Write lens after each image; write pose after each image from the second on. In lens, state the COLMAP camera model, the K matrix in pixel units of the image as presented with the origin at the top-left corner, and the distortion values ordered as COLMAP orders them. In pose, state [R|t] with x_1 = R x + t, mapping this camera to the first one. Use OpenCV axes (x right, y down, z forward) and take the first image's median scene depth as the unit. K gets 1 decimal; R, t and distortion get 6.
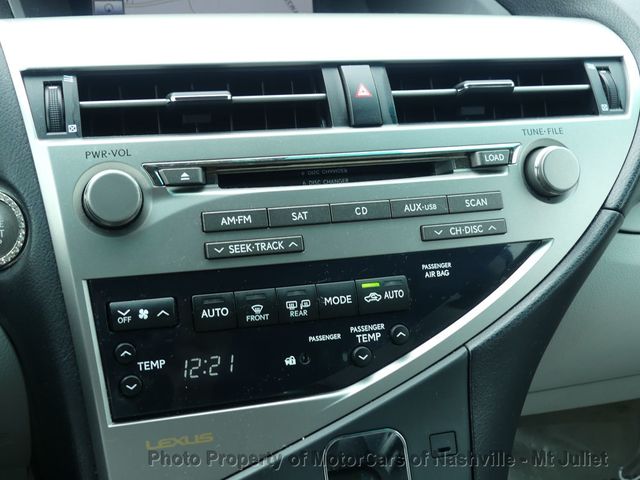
lens RADIAL K [[899.6, 0, 320.0], [0, 899.6, 240.0], [0, 0, 1]] dist [-0.077886, -0.012657]
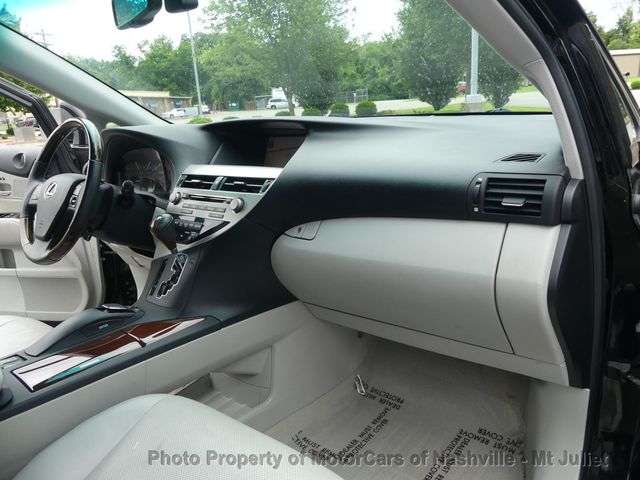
lens RADIAL K [[485.2, 0, 320.0], [0, 485.2, 240.0], [0, 0, 1]] dist [-0.007723, 0.004466]
pose [[0.527522, 0.134834, -0.838773, 2.437289], [-0.261938, 0.965037, -0.009608, -0.007783], [0.808151, 0.224775, 0.544396, 0.223335]]
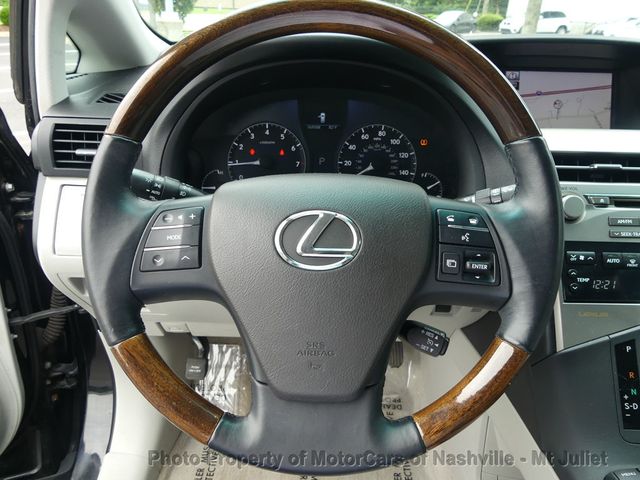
lens RADIAL K [[480.4, 0, 321.7], [0, 480.4, 229.5], [0, 0, 1]] dist [-0.011983, -0.003580]
pose [[0.946335, 0.093438, -0.309387, -0.442459], [-0.101989, 0.994719, -0.011544, 0.089809], [0.306674, 0.042478, 0.950866, -0.379433]]
